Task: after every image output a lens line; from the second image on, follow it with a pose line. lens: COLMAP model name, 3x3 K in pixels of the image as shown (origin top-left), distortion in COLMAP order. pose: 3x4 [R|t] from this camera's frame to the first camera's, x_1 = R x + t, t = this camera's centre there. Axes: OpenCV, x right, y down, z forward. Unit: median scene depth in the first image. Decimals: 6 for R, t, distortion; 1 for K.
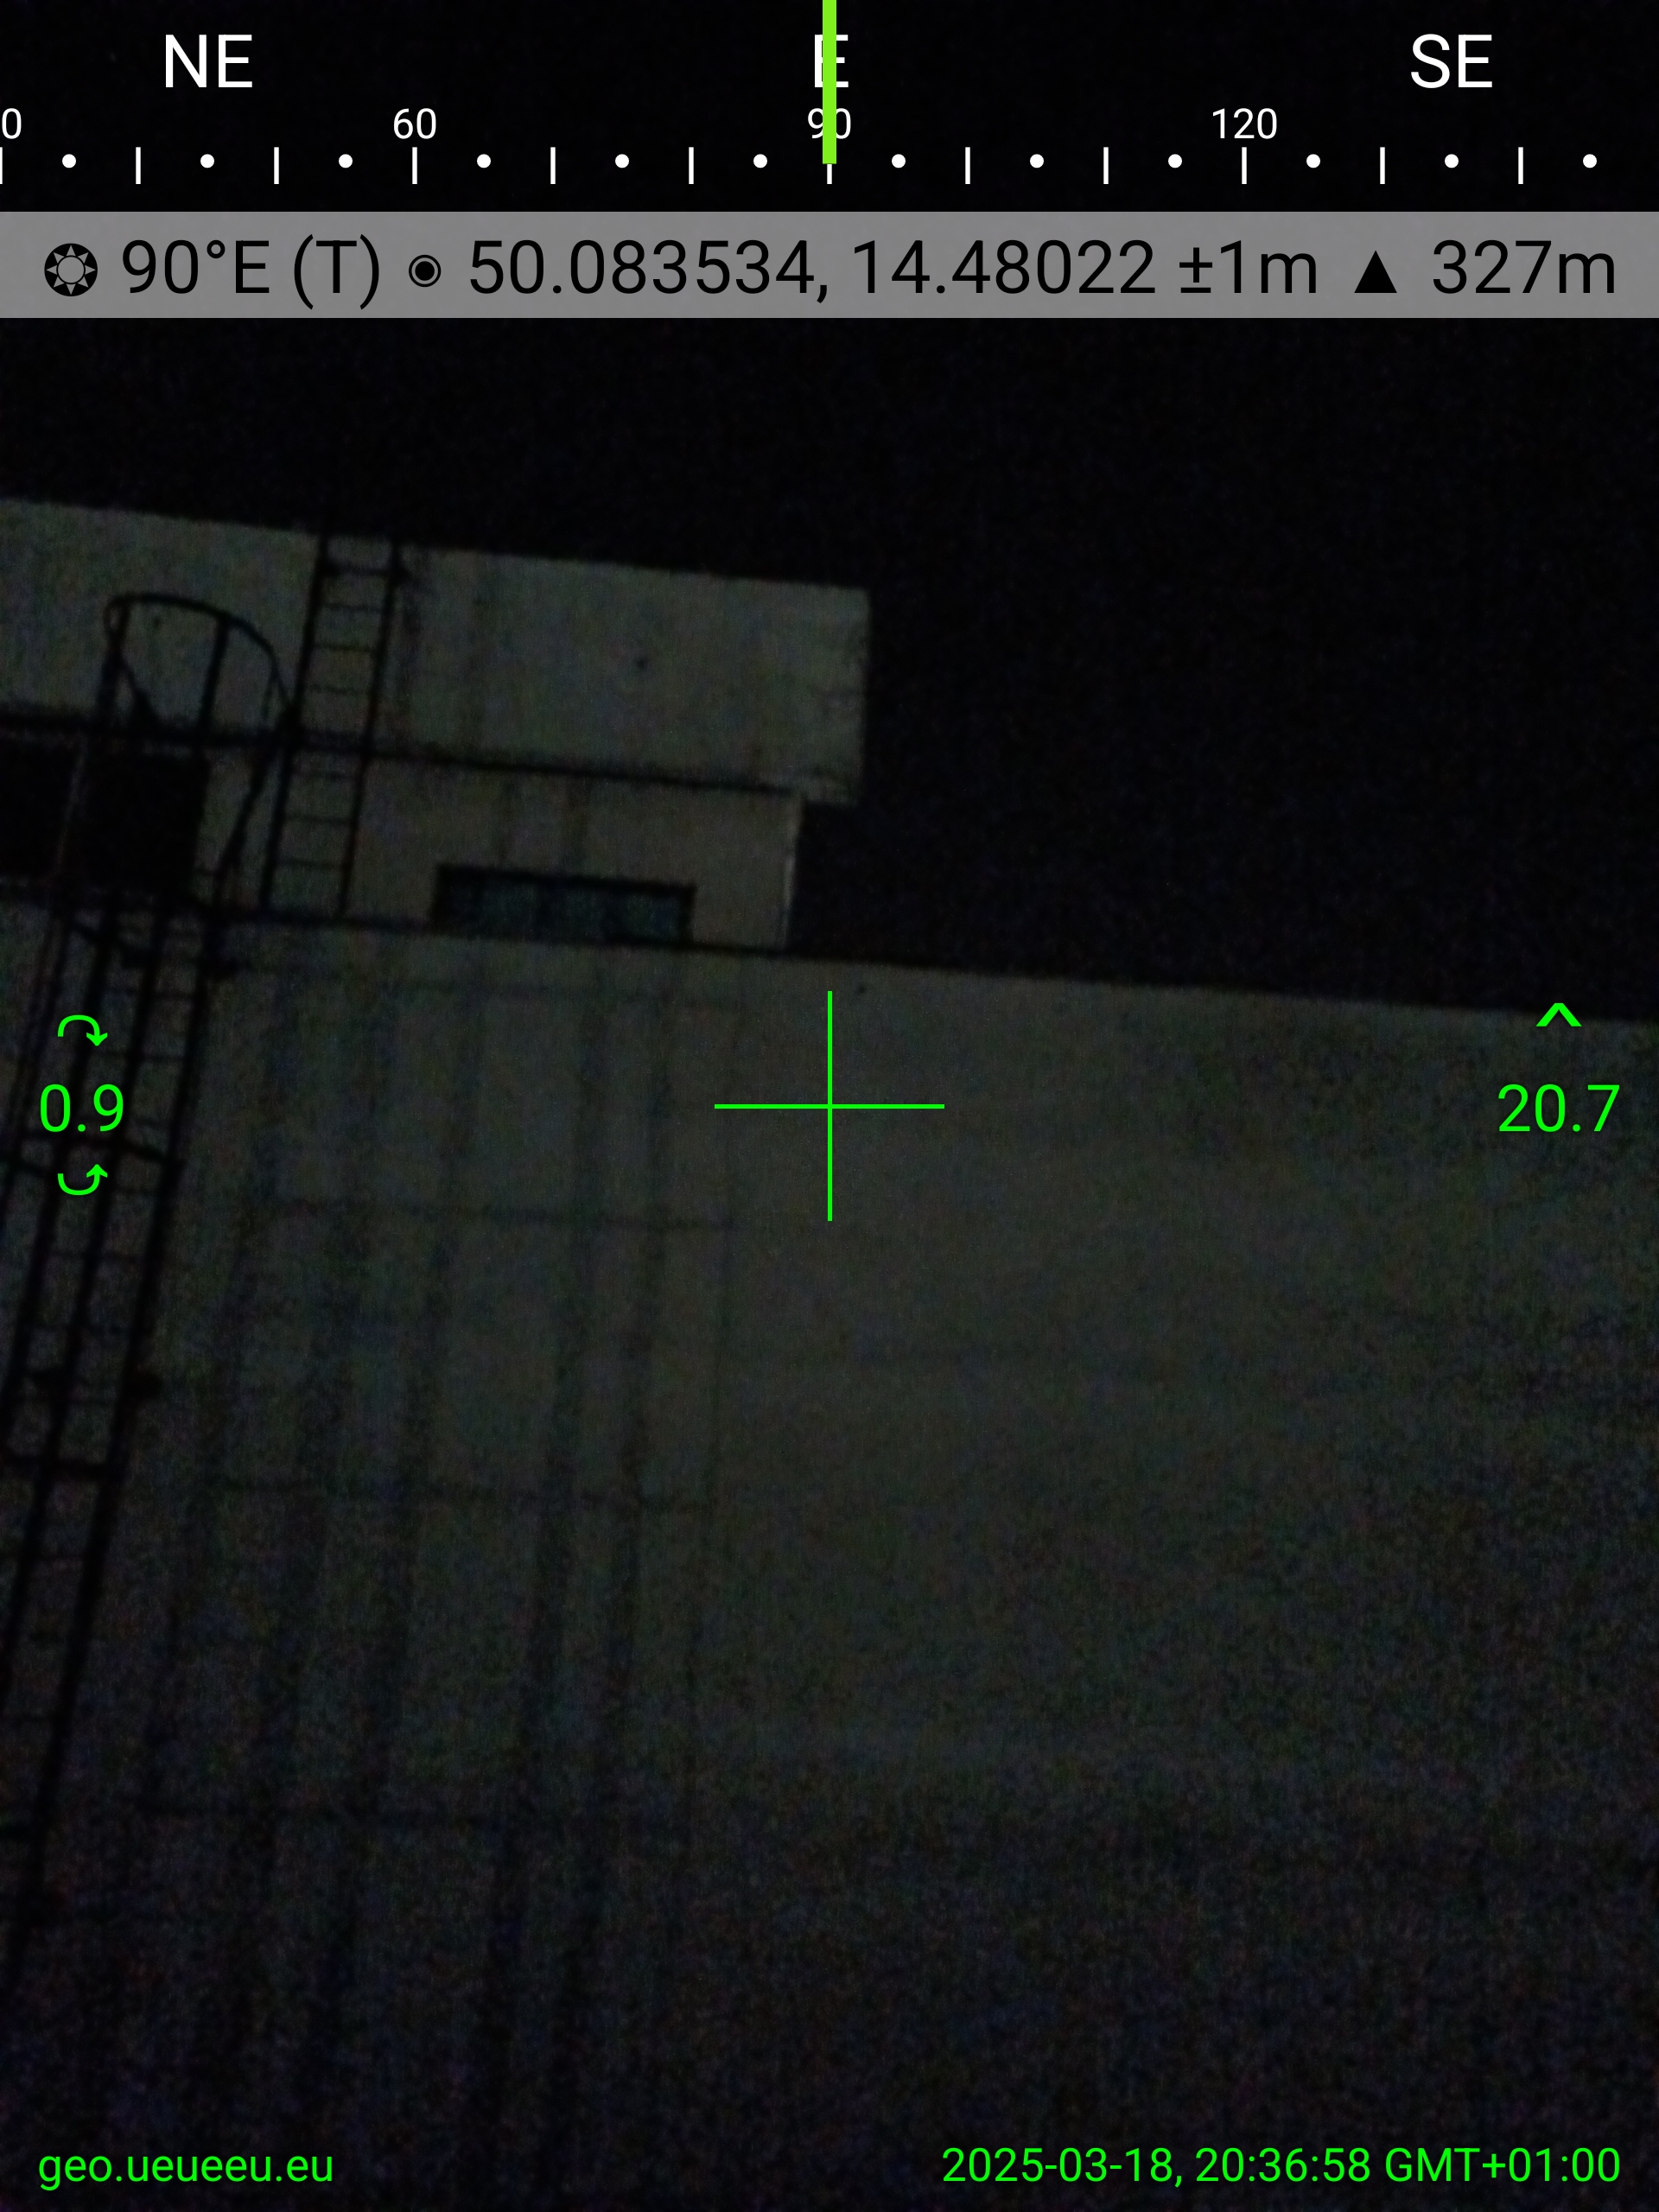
lens RADIAL K [[1613.0, 0, 829.5], [0, 1613.0, 1106.0], [0, 0, 1]] dist [0.001944, -0.001827]
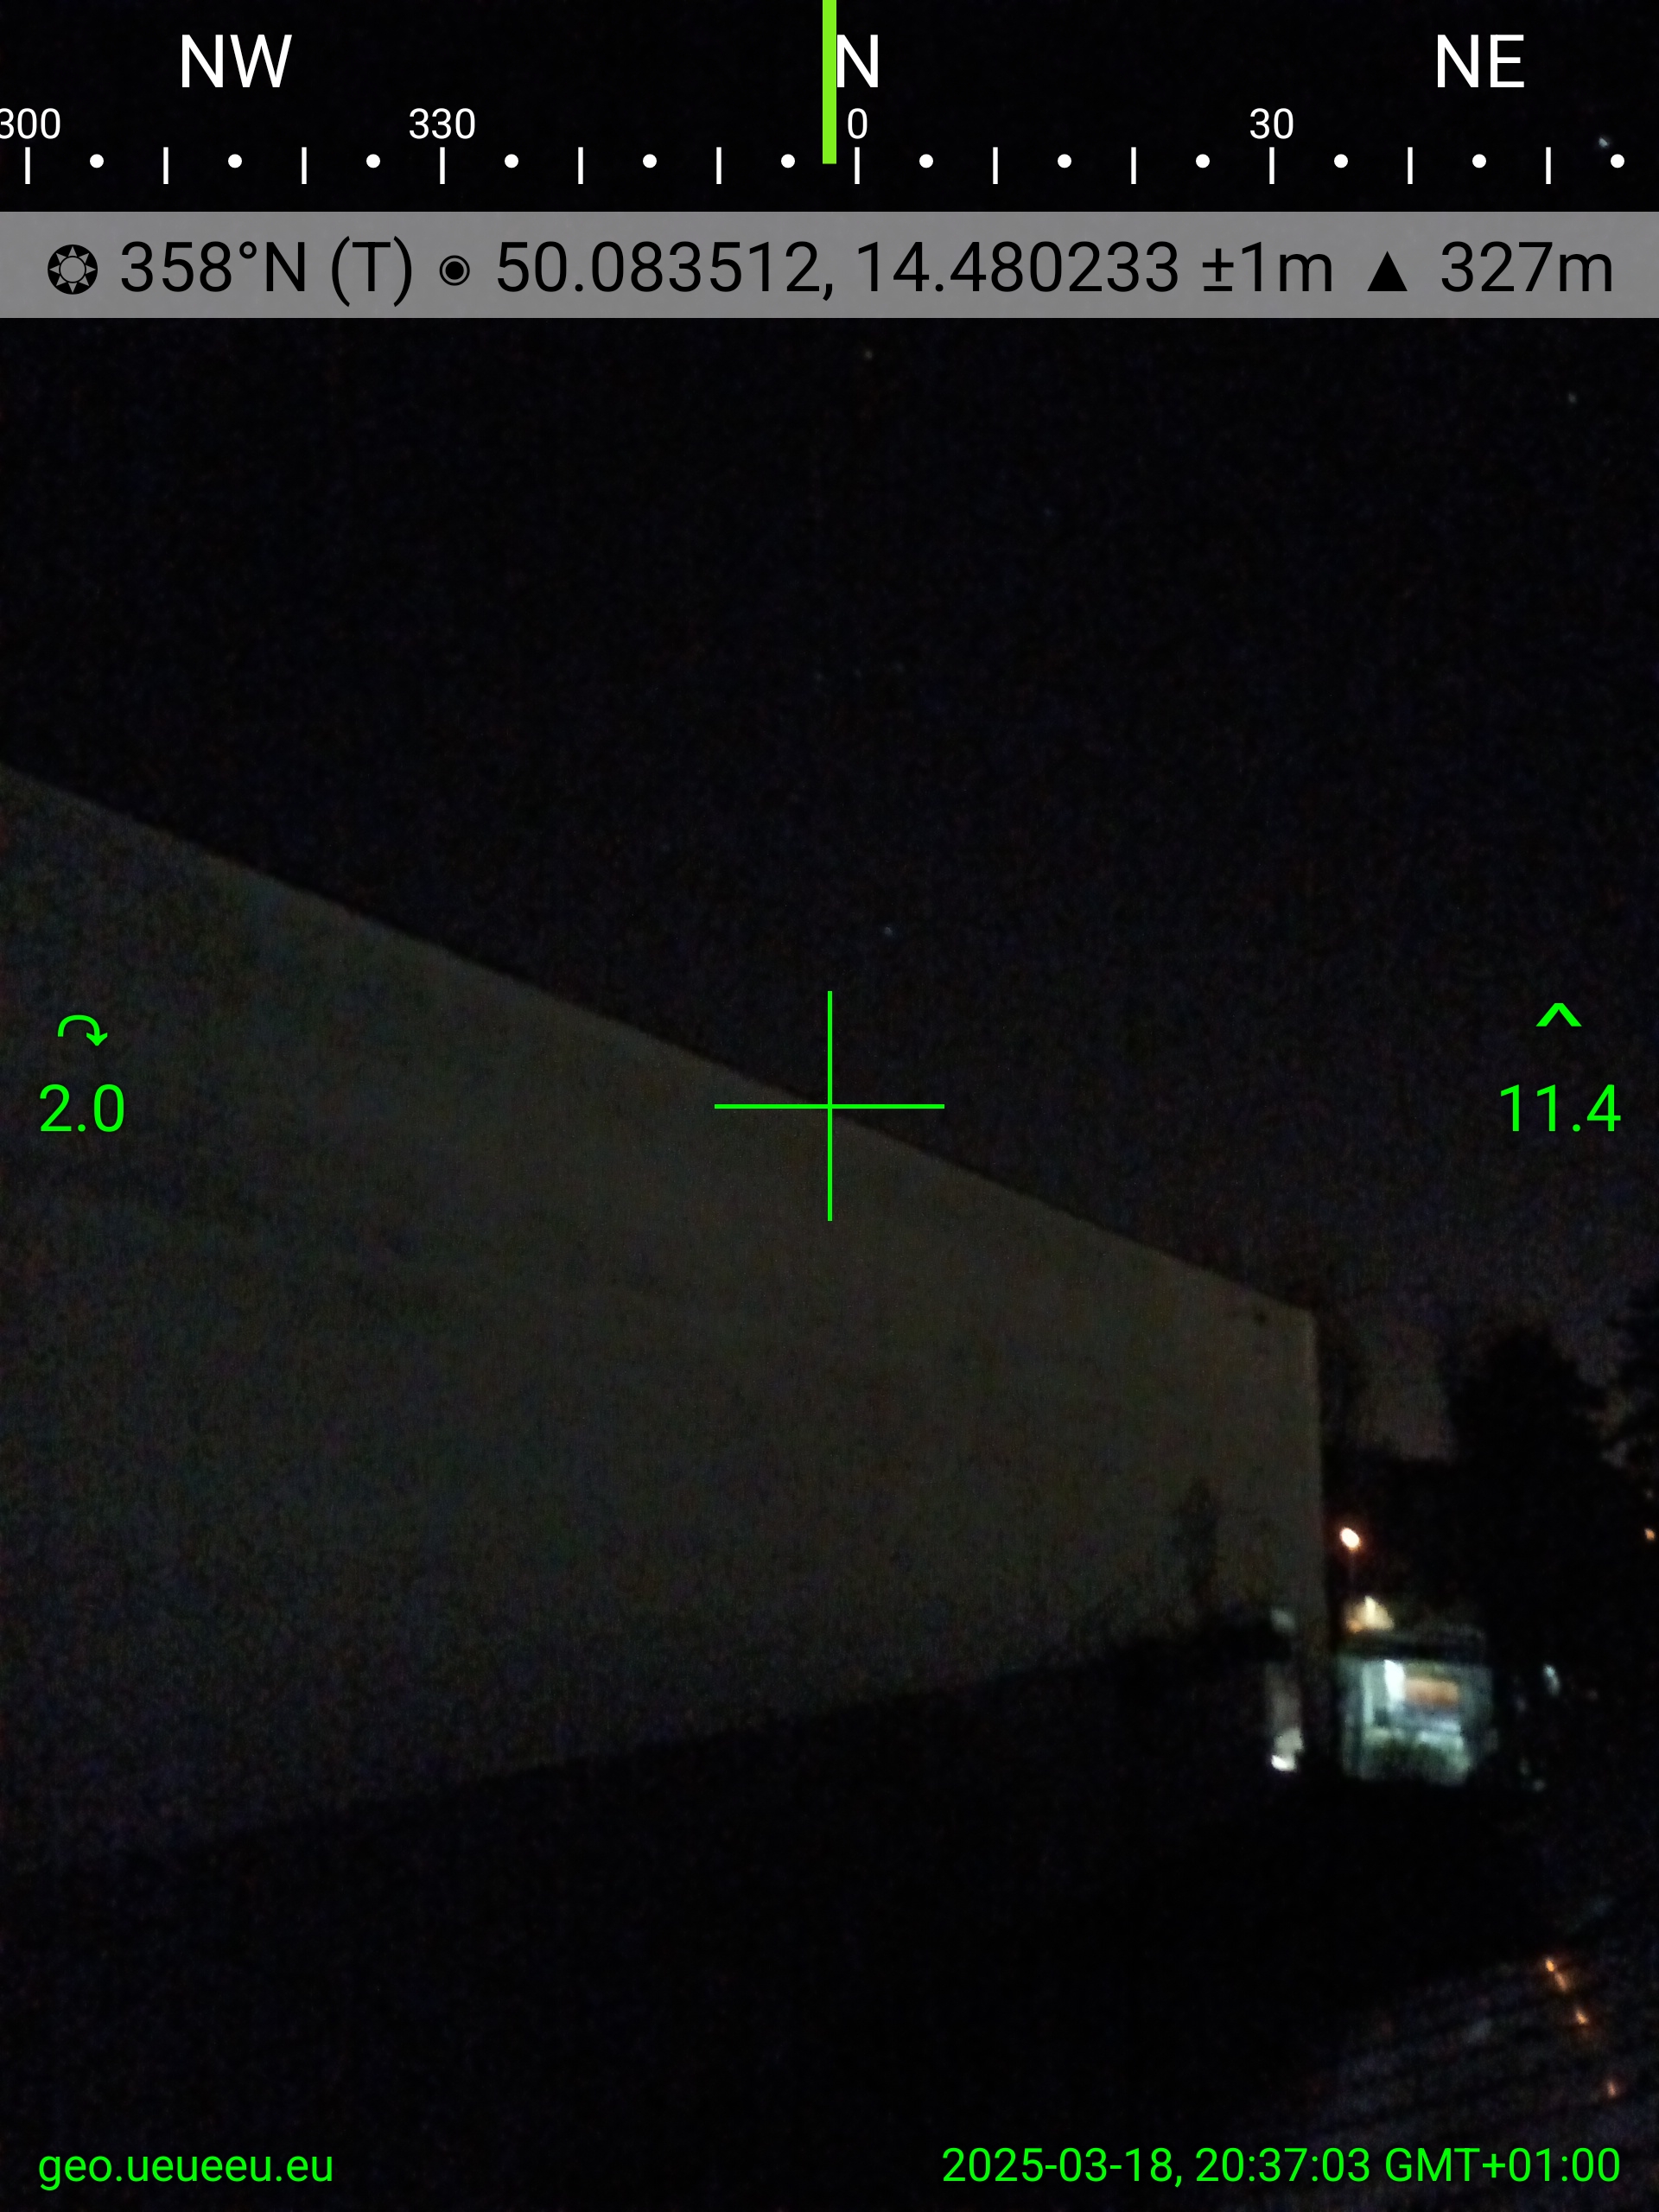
lens RADIAL K [[1613.0, 0, 829.5], [0, 1613.0, 1106.0], [0, 0, 1]] dist [0.001944, -0.001827]
pose [[1.000000, -0.000010, 0.000017, -0.789461], [0.000010, 1.000000, -0.000012, 0.002002], [-0.000017, 0.000012, 1.000000, -0.003253]]
